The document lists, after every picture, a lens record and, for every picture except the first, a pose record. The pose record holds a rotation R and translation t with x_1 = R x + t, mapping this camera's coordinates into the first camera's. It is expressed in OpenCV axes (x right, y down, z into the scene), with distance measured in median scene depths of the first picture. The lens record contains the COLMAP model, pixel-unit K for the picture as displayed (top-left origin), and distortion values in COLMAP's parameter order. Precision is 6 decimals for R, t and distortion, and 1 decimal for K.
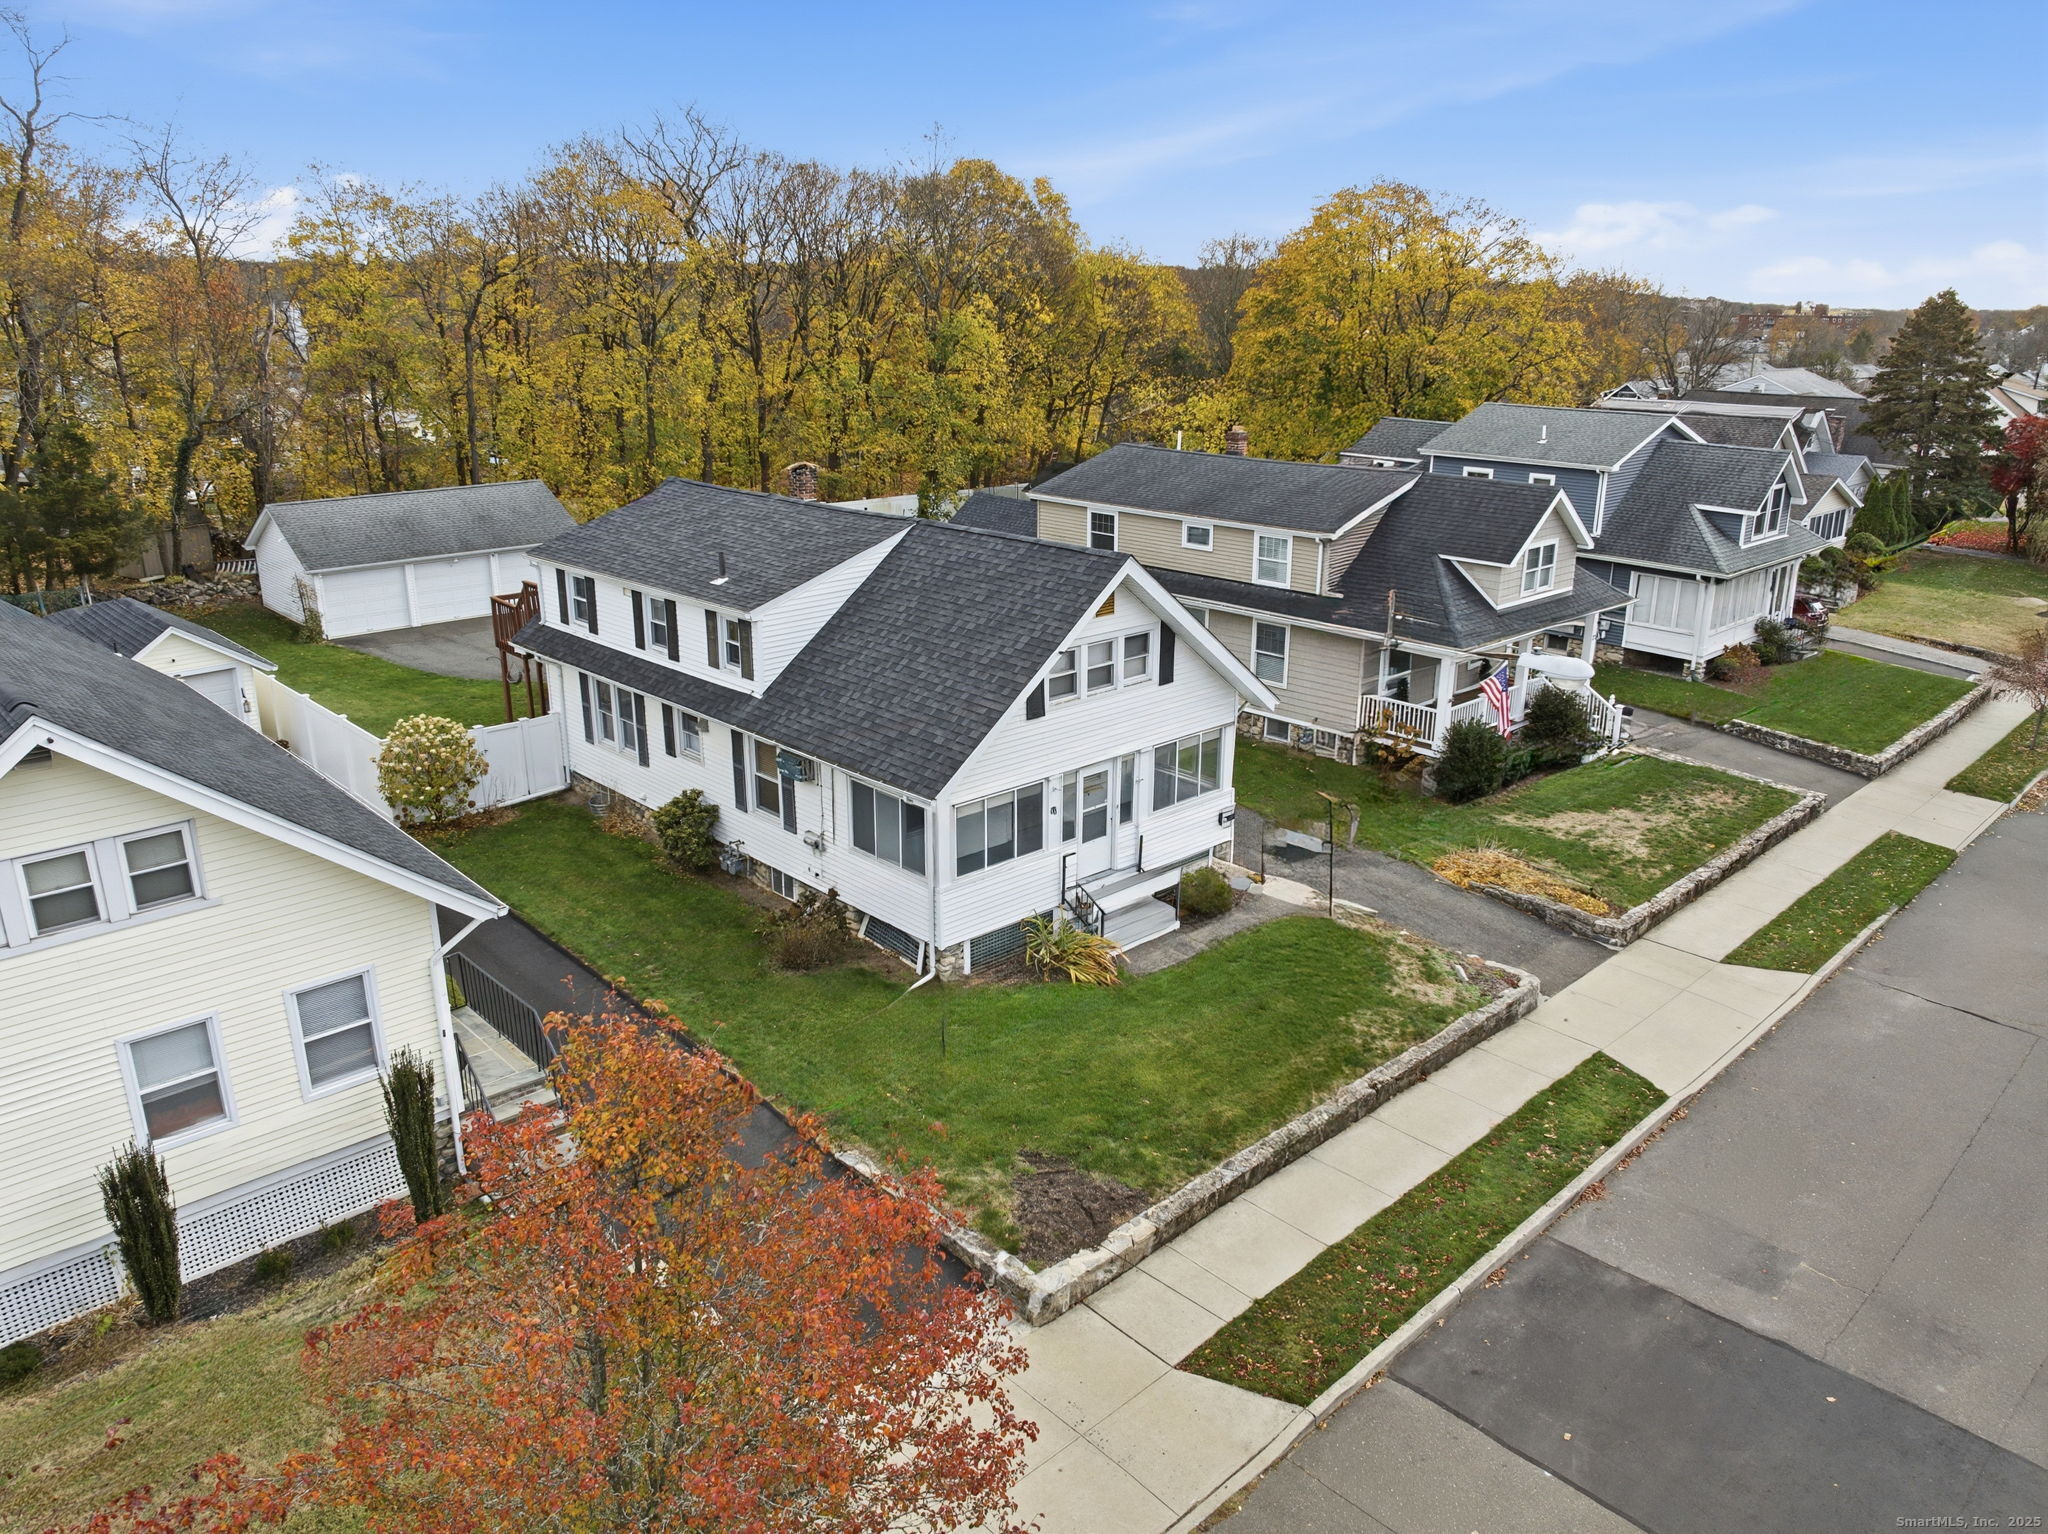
lens RADIAL K [[1443.6, 0, 1024.0], [0, 1443.6, 767.0], [0, 0, 1]] dist [-0.037426, 0.000962]
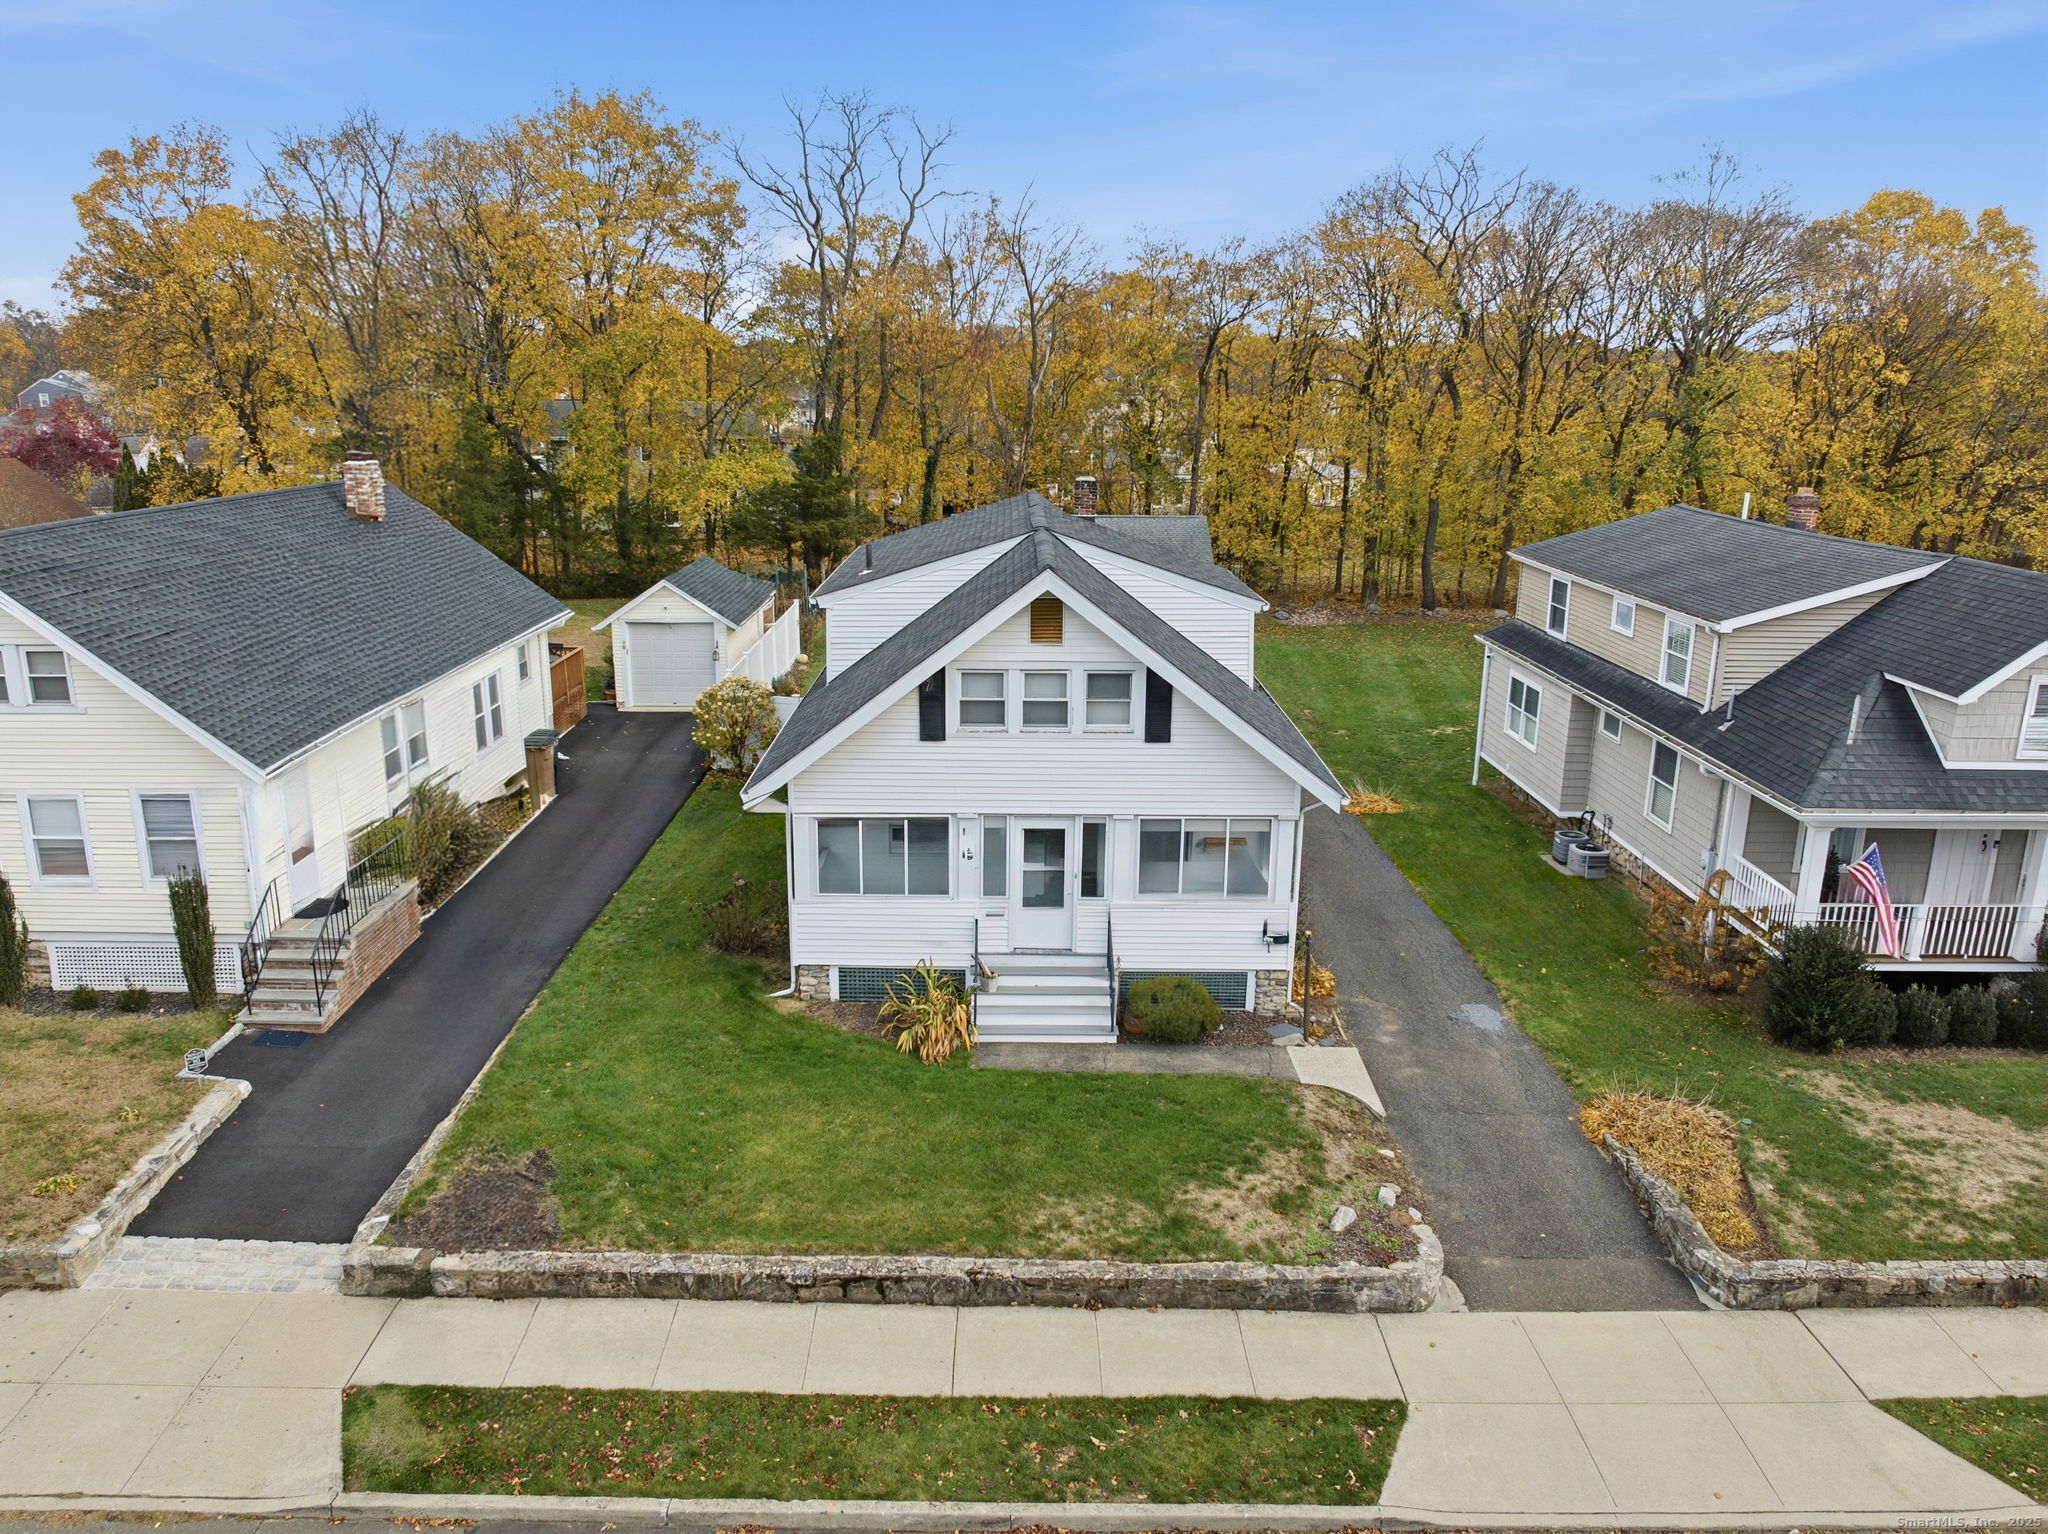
lens RADIAL K [[1443.6, 0, 1024.0], [0, 1443.6, 767.0], [0, 0, 1]] dist [-0.037426, 0.000962]
pose [[0.731316, 0.180252, -0.657788, 0.586636], [-0.218387, 0.975554, 0.024530, -0.048346], [0.646130, 0.125713, 0.752803, 0.351252]]
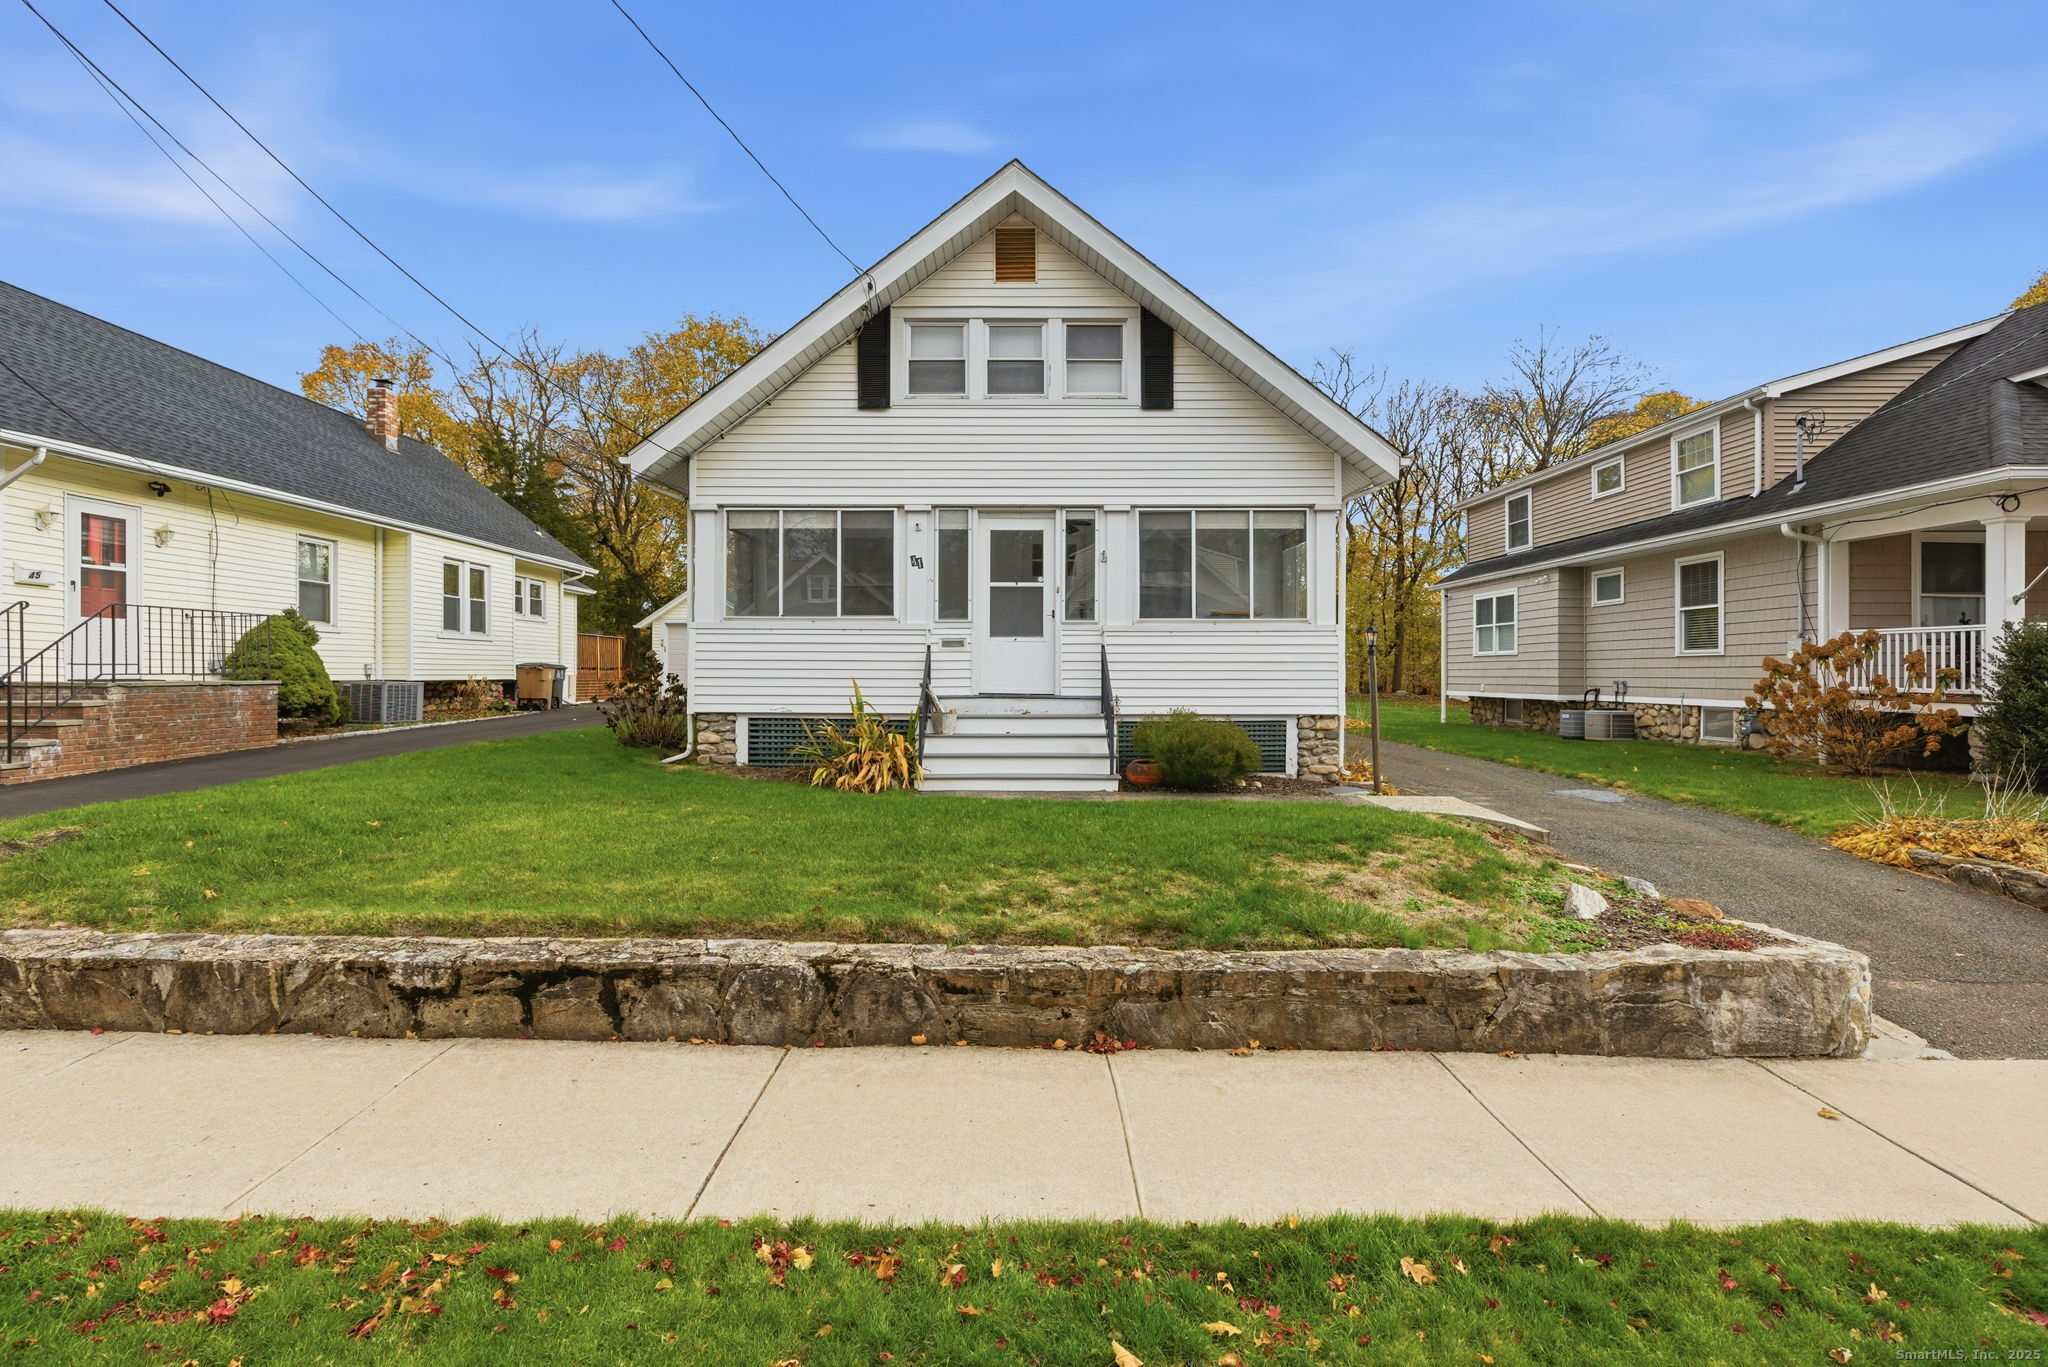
lens RADIAL K [[960.1, 0, 1028.1], [0, 960.1, 677.6], [0, 0, 1]] dist [-0.008030, 0.000693]
pose [[0.728930, -0.001271, -0.684587, 0.354557], [-0.206874, 0.952838, -0.222043, 0.165502], [0.652582, 0.303477, 0.694289, 0.713521]]
